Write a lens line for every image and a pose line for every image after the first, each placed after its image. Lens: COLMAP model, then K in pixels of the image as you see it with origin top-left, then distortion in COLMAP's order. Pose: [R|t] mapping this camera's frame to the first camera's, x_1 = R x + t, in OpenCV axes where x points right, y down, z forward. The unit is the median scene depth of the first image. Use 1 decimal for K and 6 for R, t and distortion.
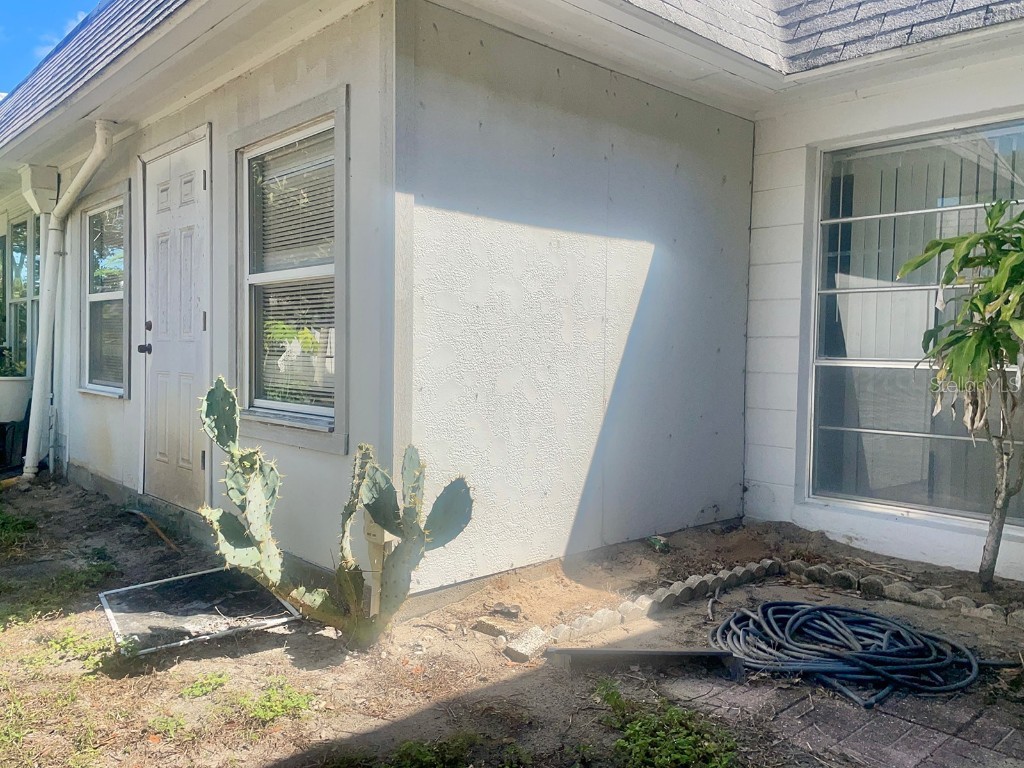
lens RADIAL K [[805.4, 0, 512.0], [0, 805.4, 384.0], [0, 0, 1]] dist [-0.053084, -0.000268]
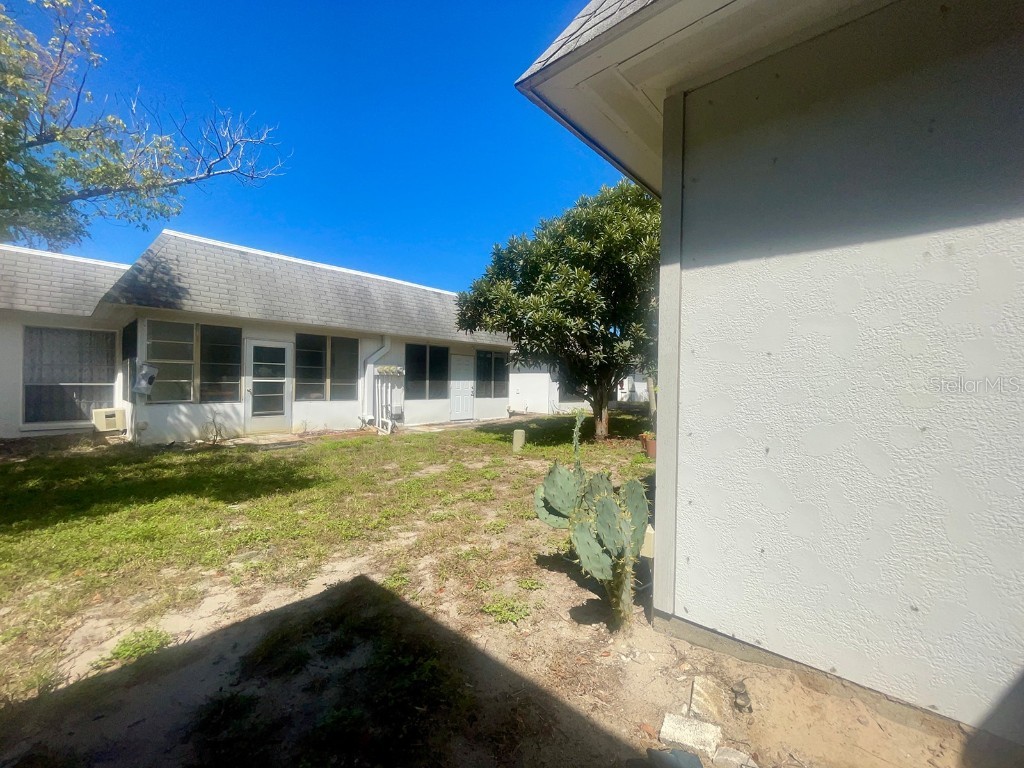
lens RADIAL K [[413.6, 0, 512.0], [0, 413.6, 384.0], [0, 0, 1]] dist [-0.001596, -0.000275]
pose [[0.086767, -0.009354, -0.996185, 0.484568], [-0.058334, 0.998193, -0.014453, -0.044166], [0.994519, 0.059365, 0.086065, 0.787360]]
